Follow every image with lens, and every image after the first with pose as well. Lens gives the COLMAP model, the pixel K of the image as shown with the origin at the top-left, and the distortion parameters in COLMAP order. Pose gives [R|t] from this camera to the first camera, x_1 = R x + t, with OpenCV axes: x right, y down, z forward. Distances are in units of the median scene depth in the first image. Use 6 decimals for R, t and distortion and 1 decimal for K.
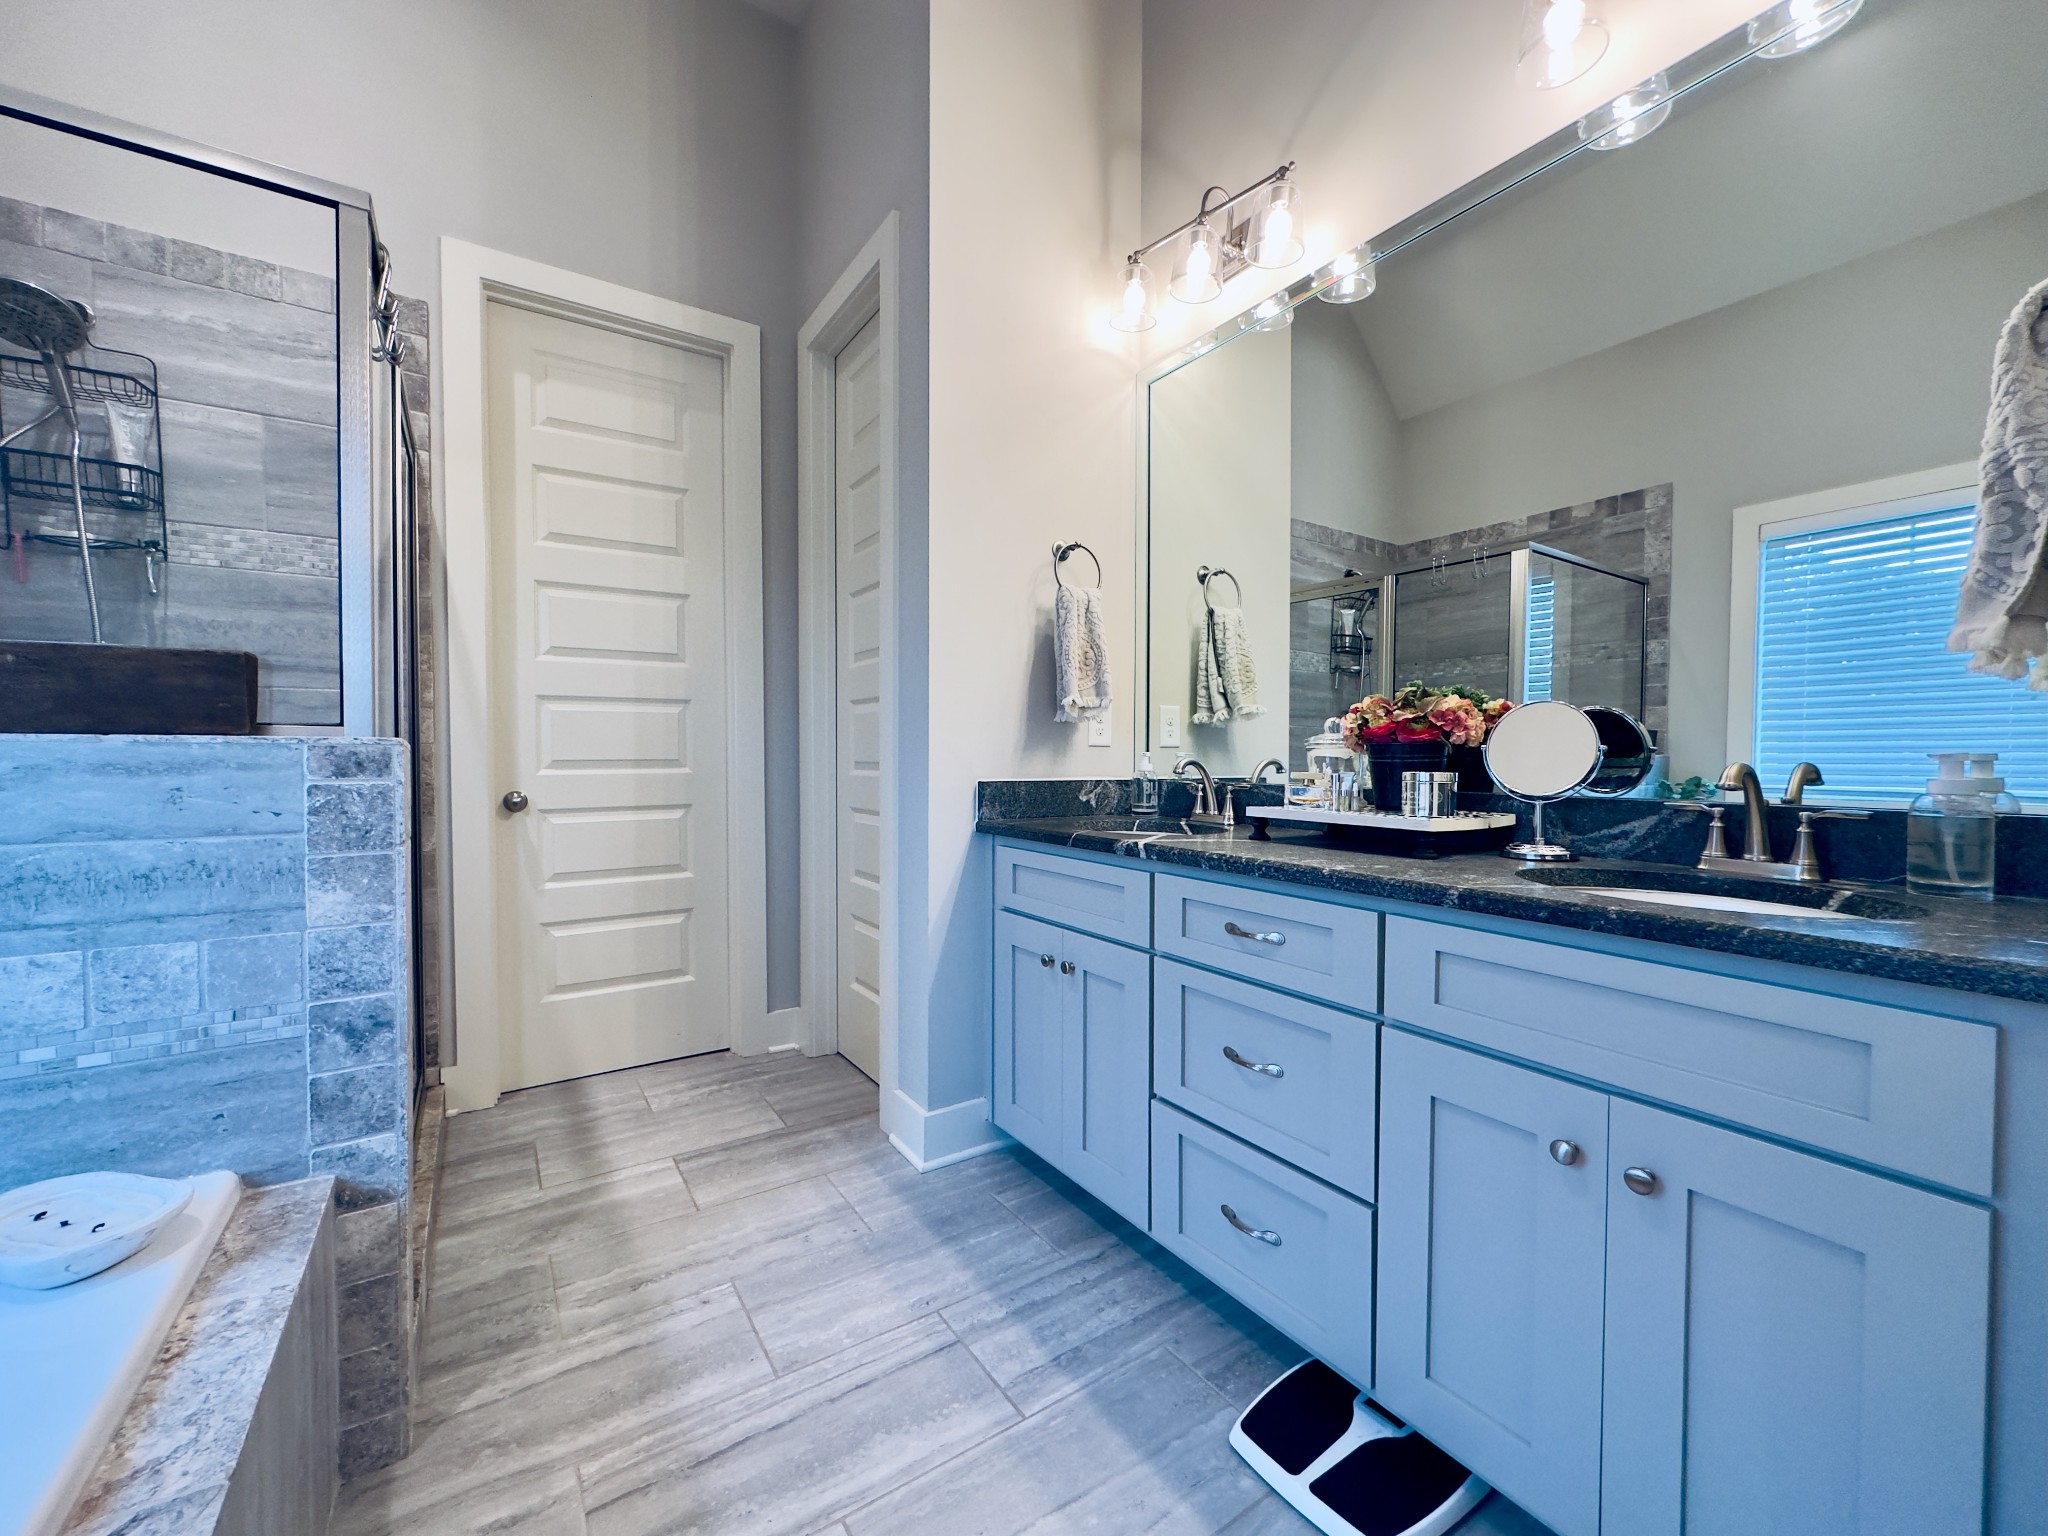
lens RADIAL K [[832.2, 0, 1032.9], [0, 832.2, 771.3], [0, 0, 1]] dist [-0.001424, -0.000272]
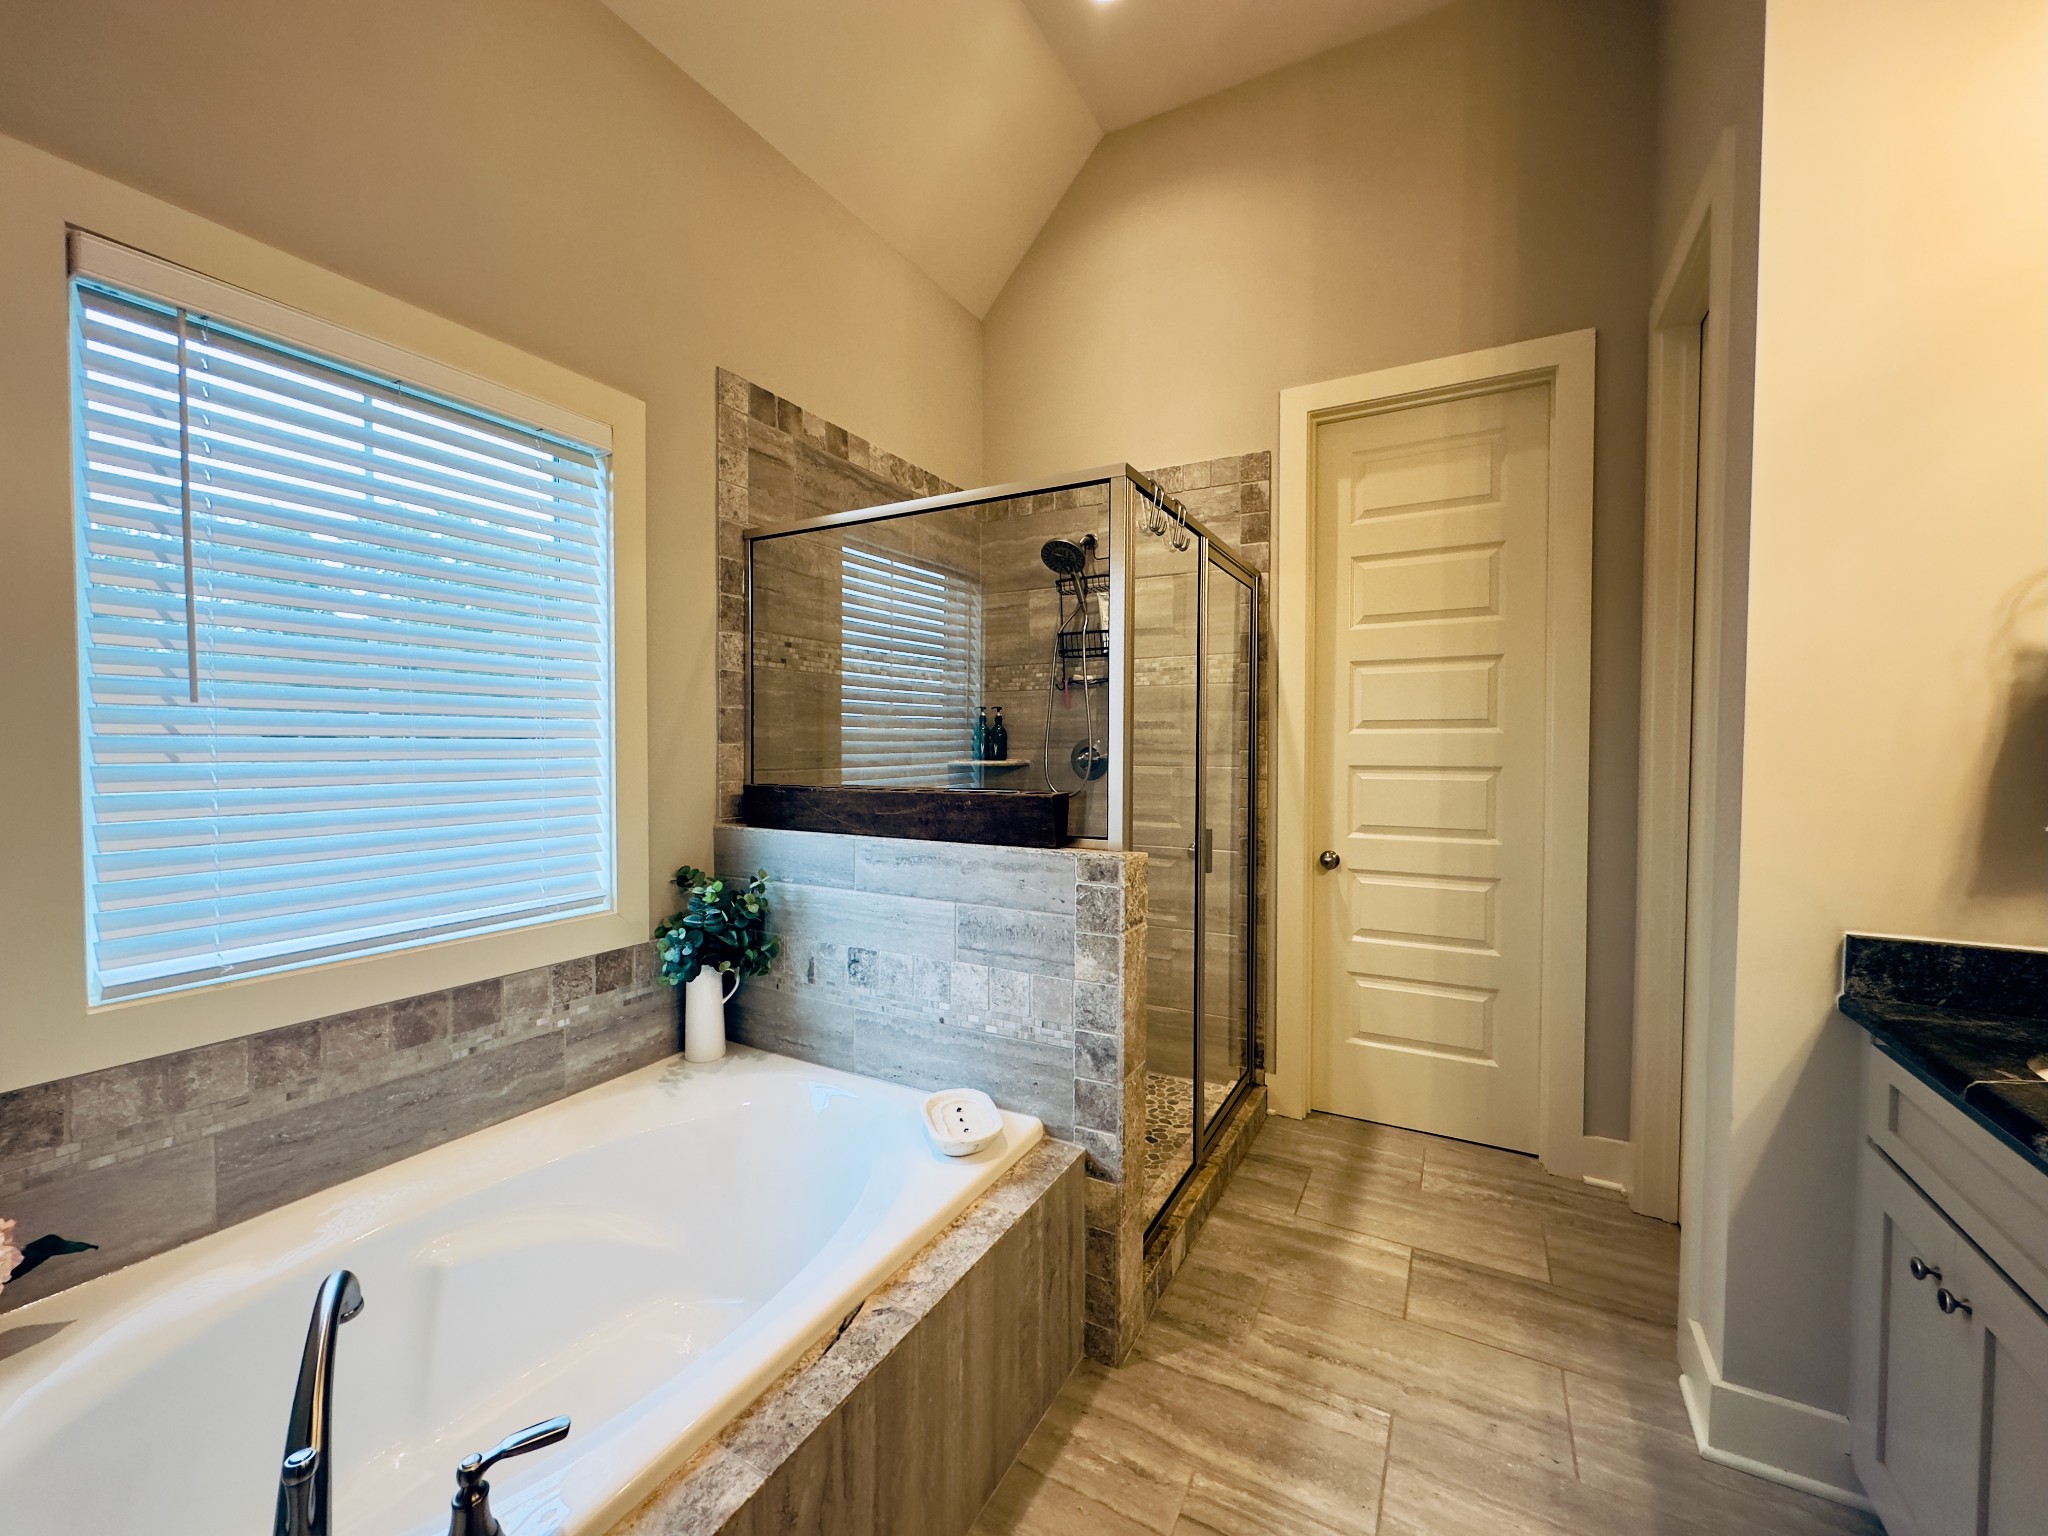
lens RADIAL K [[832.2, 0, 1015.3], [0, 832.2, 761.6], [0, 0, 1]] dist [-0.001424, -0.000272]
pose [[0.440112, 0.024750, -0.897602, 0.270763], [-0.016956, 0.999671, 0.019251, -0.148382], [0.897783, 0.006747, 0.440387, 0.149730]]
